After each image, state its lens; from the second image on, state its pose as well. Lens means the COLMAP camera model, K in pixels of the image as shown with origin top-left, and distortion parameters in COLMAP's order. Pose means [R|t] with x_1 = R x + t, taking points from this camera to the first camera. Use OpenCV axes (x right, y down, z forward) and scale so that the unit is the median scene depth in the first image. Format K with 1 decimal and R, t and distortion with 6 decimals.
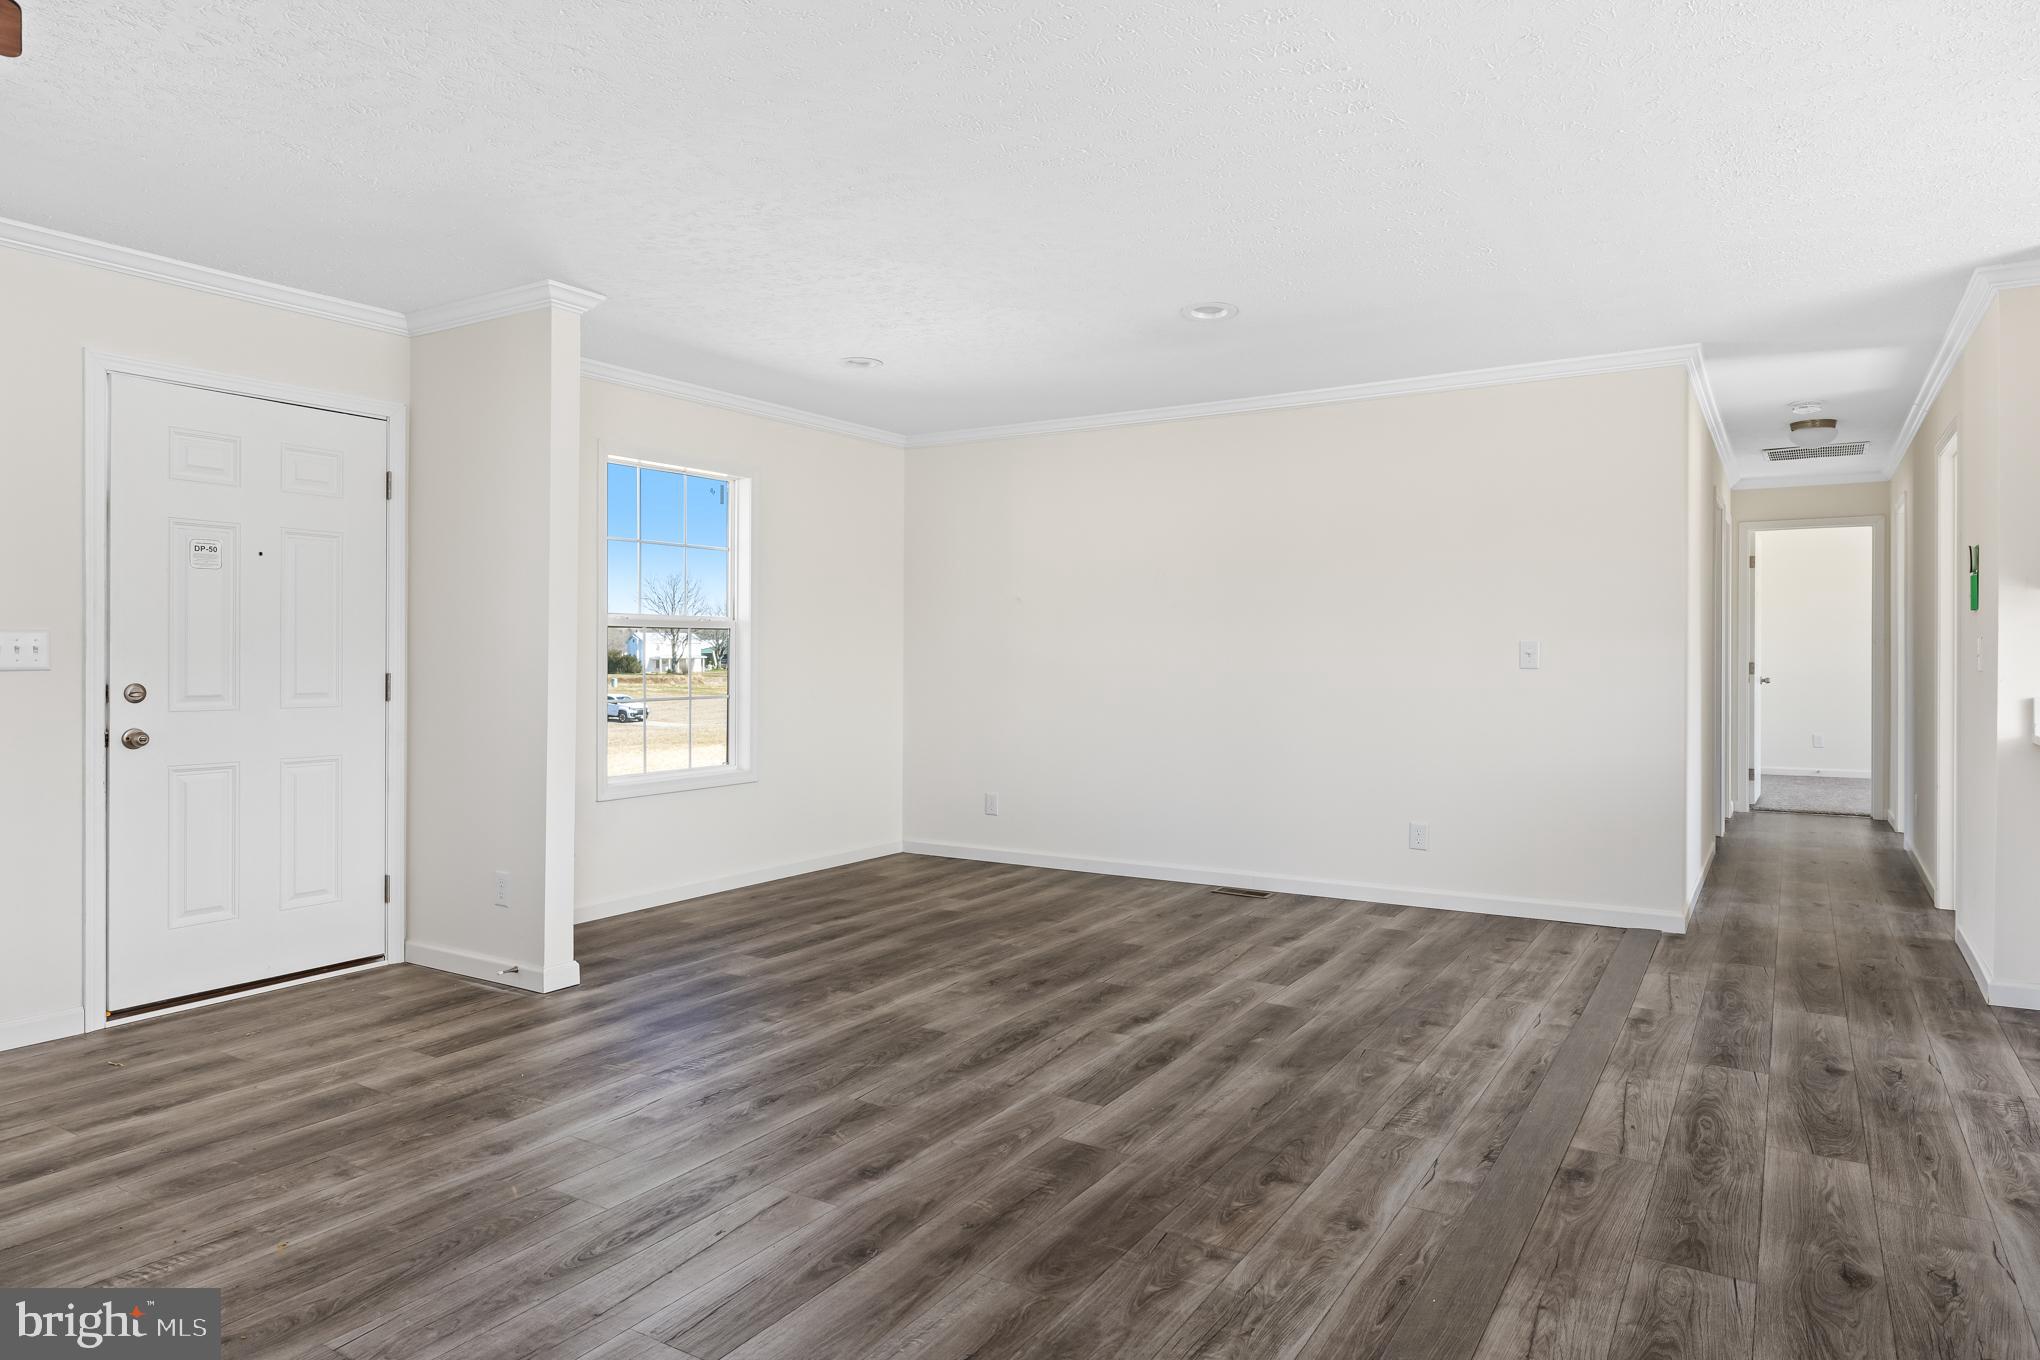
lens RADIAL K [[1246.0, 0, 1011.0], [0, 1246.0, 653.2], [0, 0, 1]] dist [-0.001413, -0.000819]
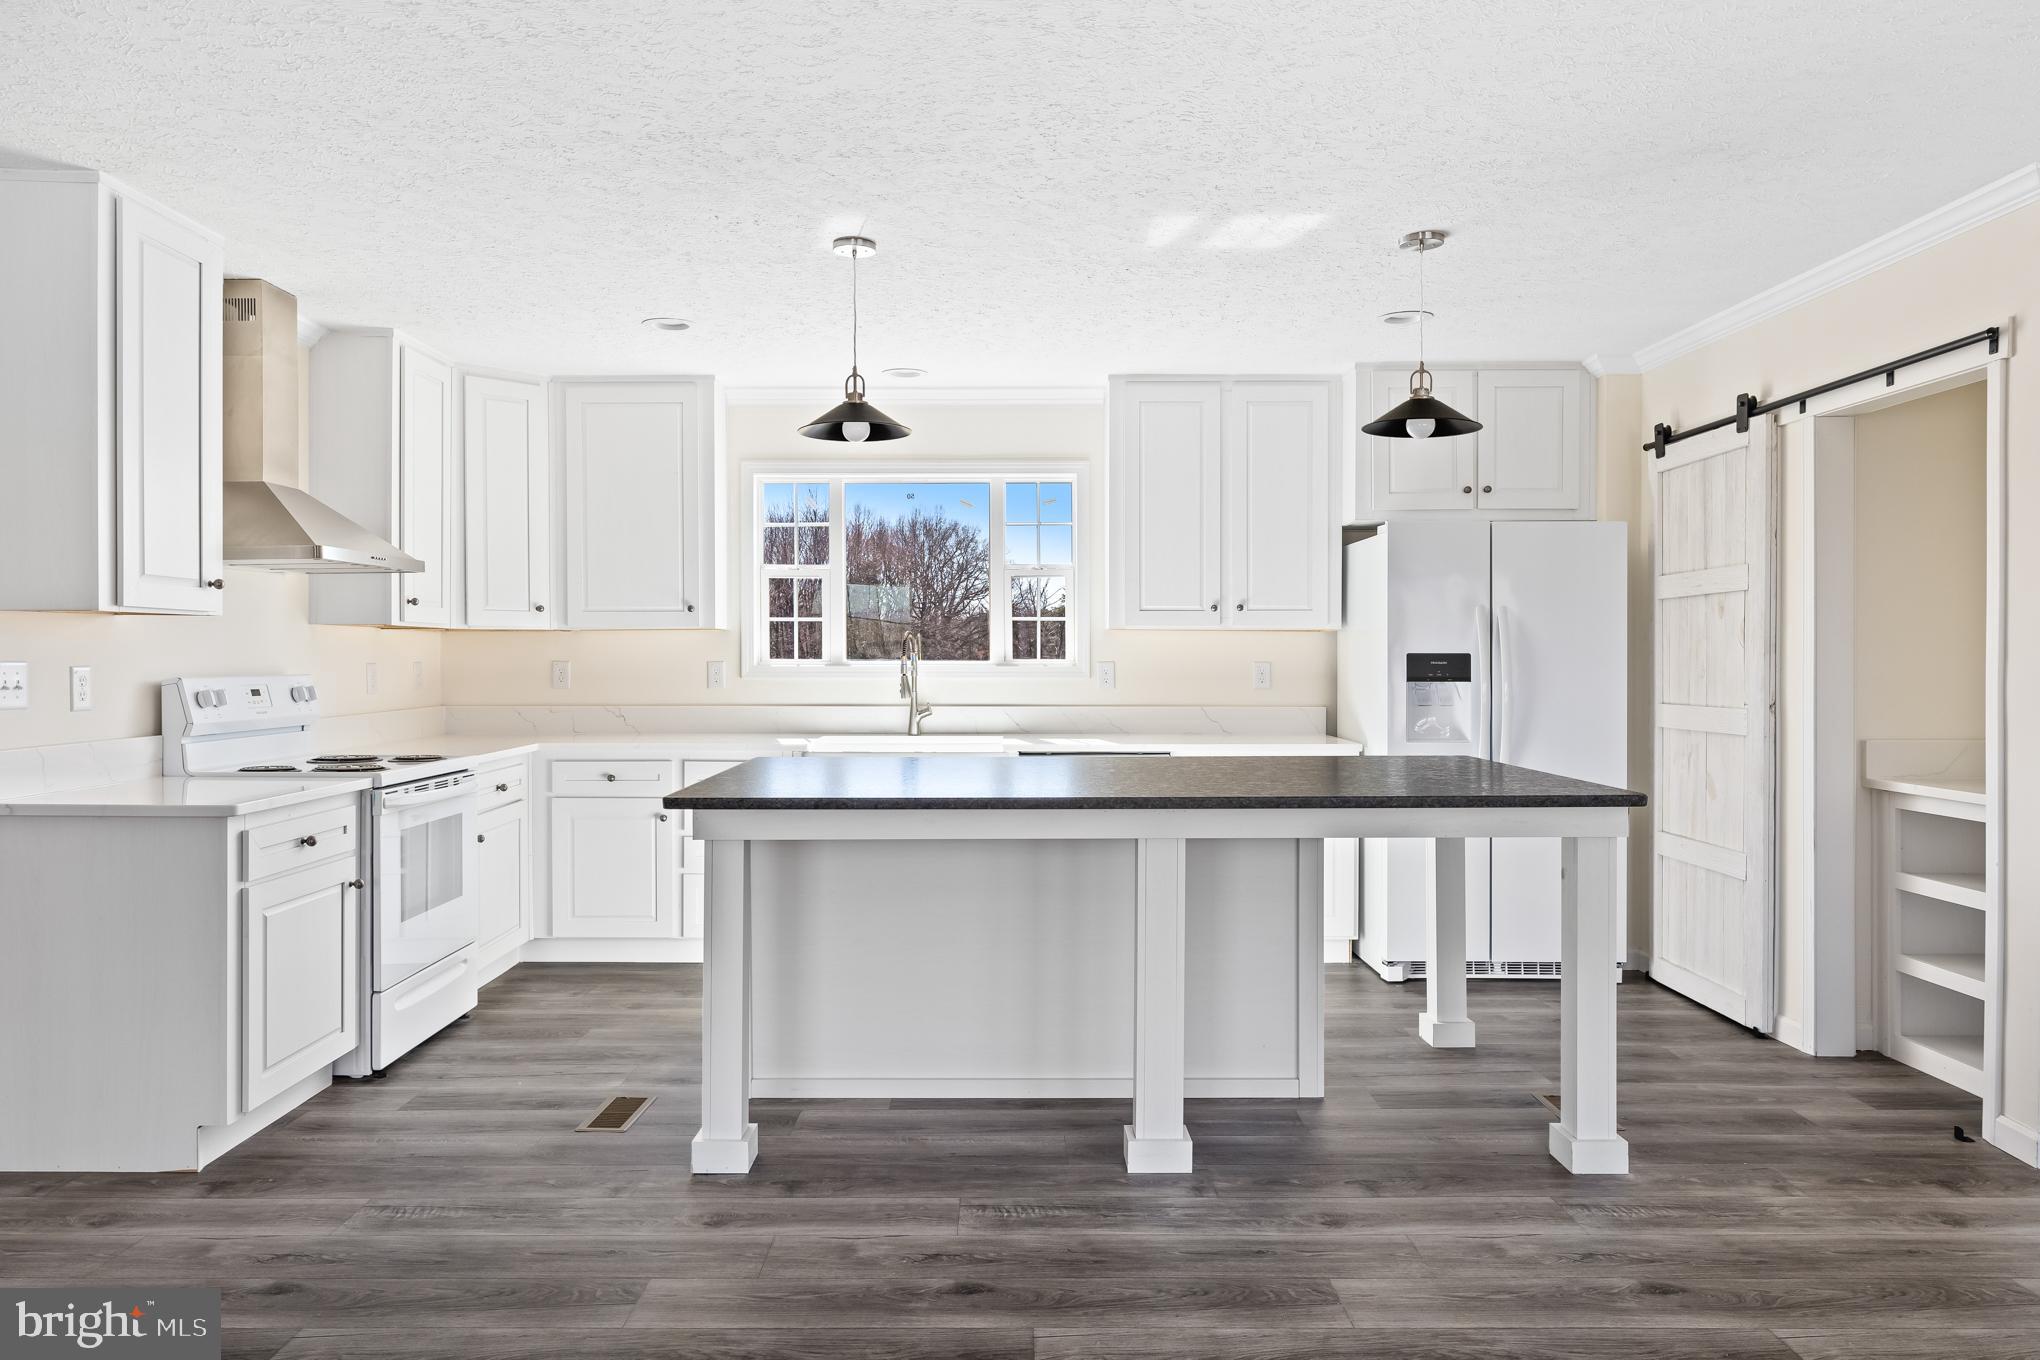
lens RADIAL K [[1322.1, 0, 999.7], [0, 1322.1, 667.6], [0, 0, 1]] dist [0.006453, -0.006474]
pose [[-0.529202, -0.005427, 0.848479, -0.168907], [-0.000151, 0.999980, 0.006302, -0.020675], [-0.848496, 0.003207, -0.529192, 0.907593]]
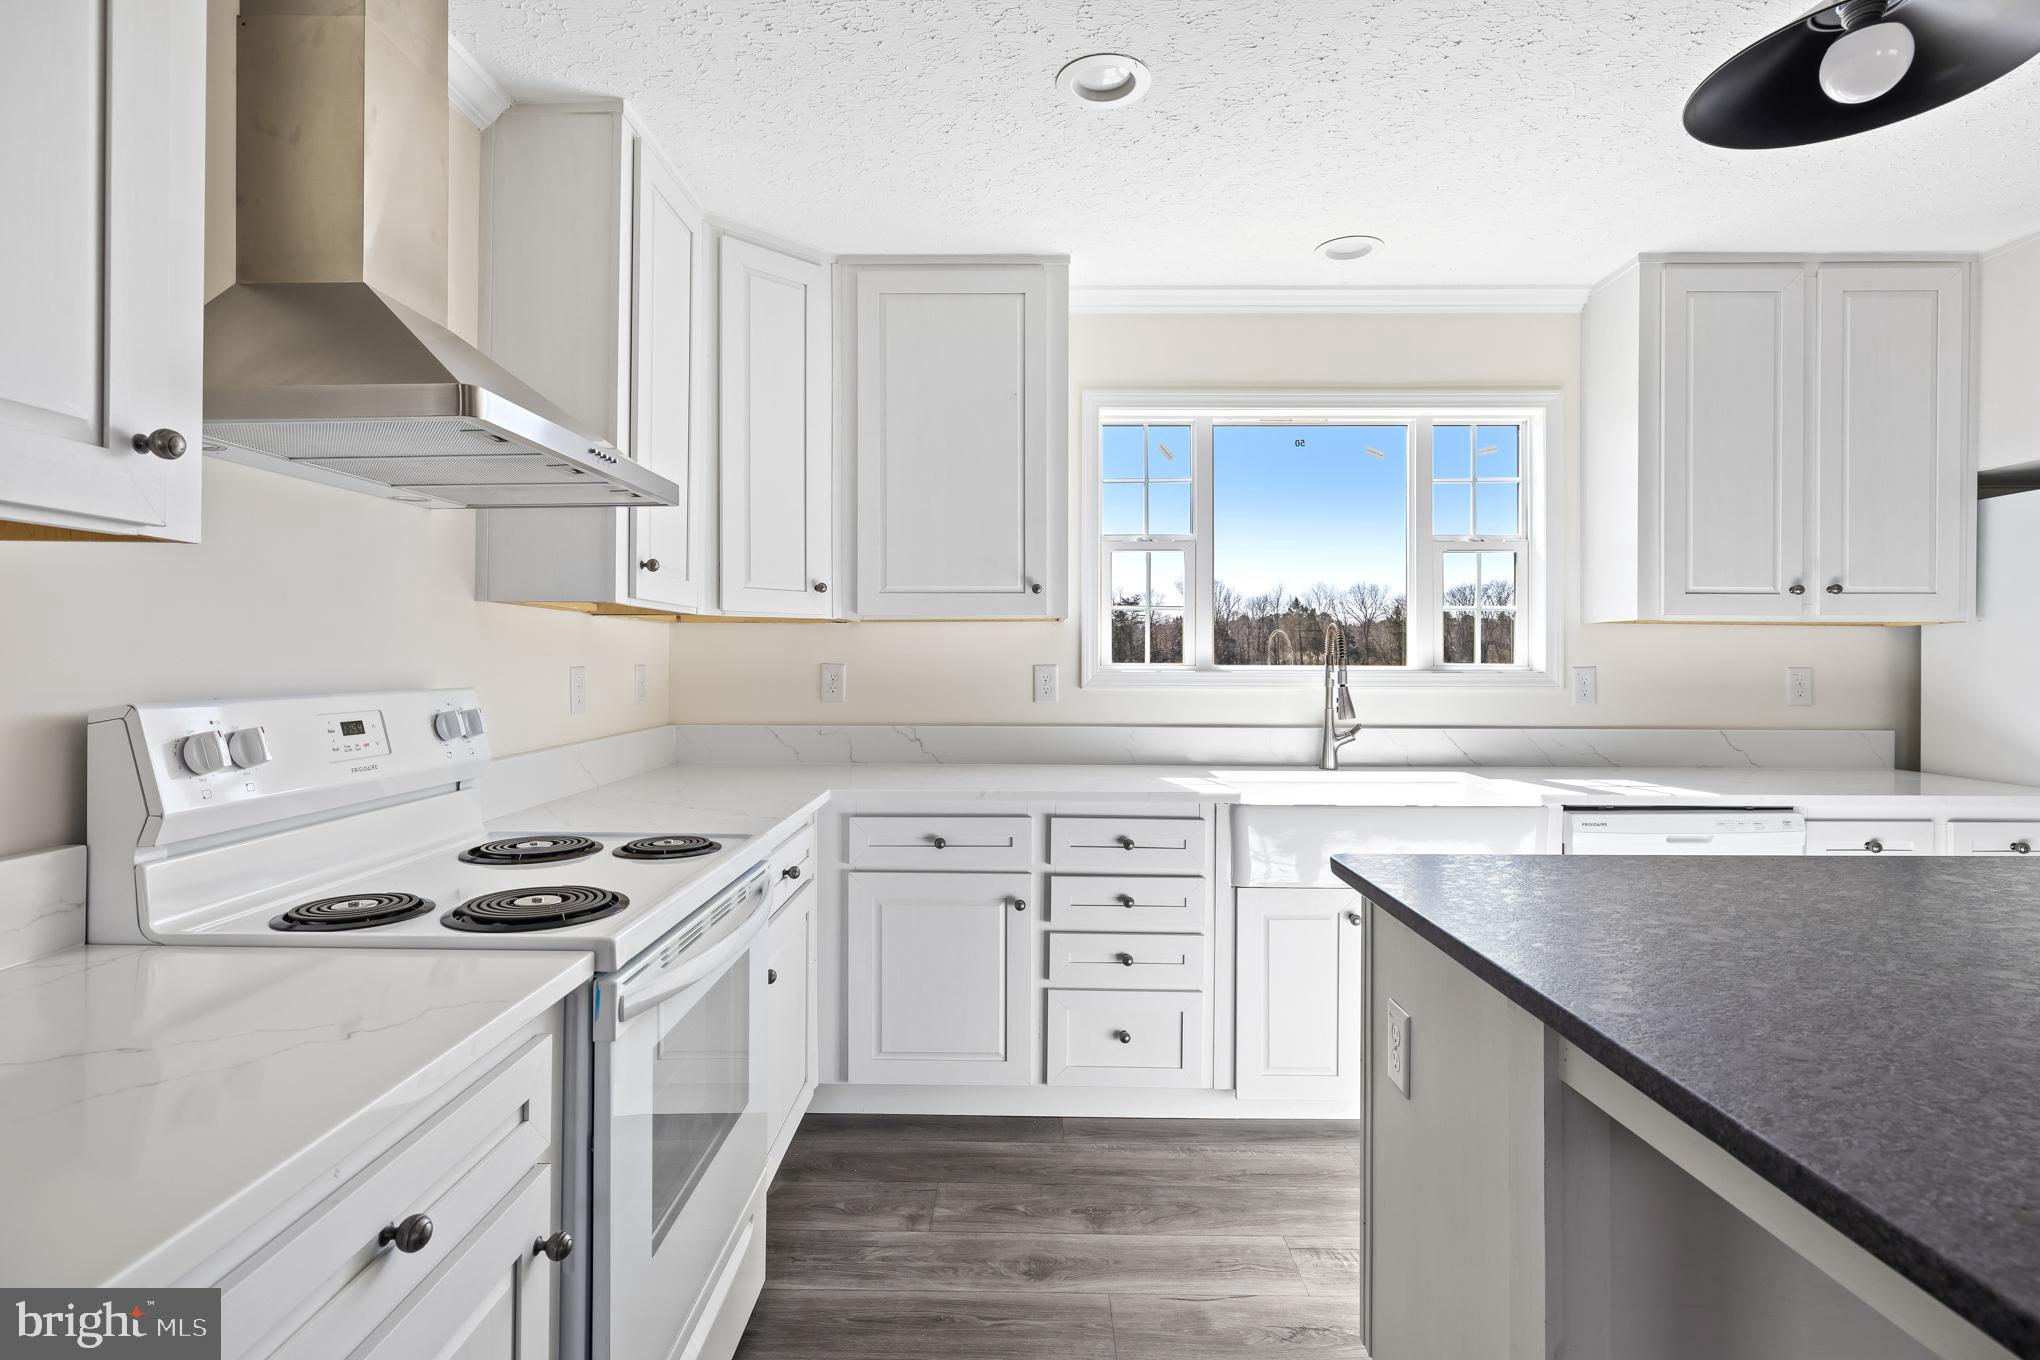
lens RADIAL K [[977.6, 0, 1019.5], [0, 977.6, 657.0], [0, 0, 1]] dist [-0.007104, 0.003713]
pose [[-0.521566, 0.002474, 0.853208, 0.587018], [-0.003016, 0.999984, -0.004743, -0.020806], [-0.853206, -0.005047, -0.521550, 0.827908]]
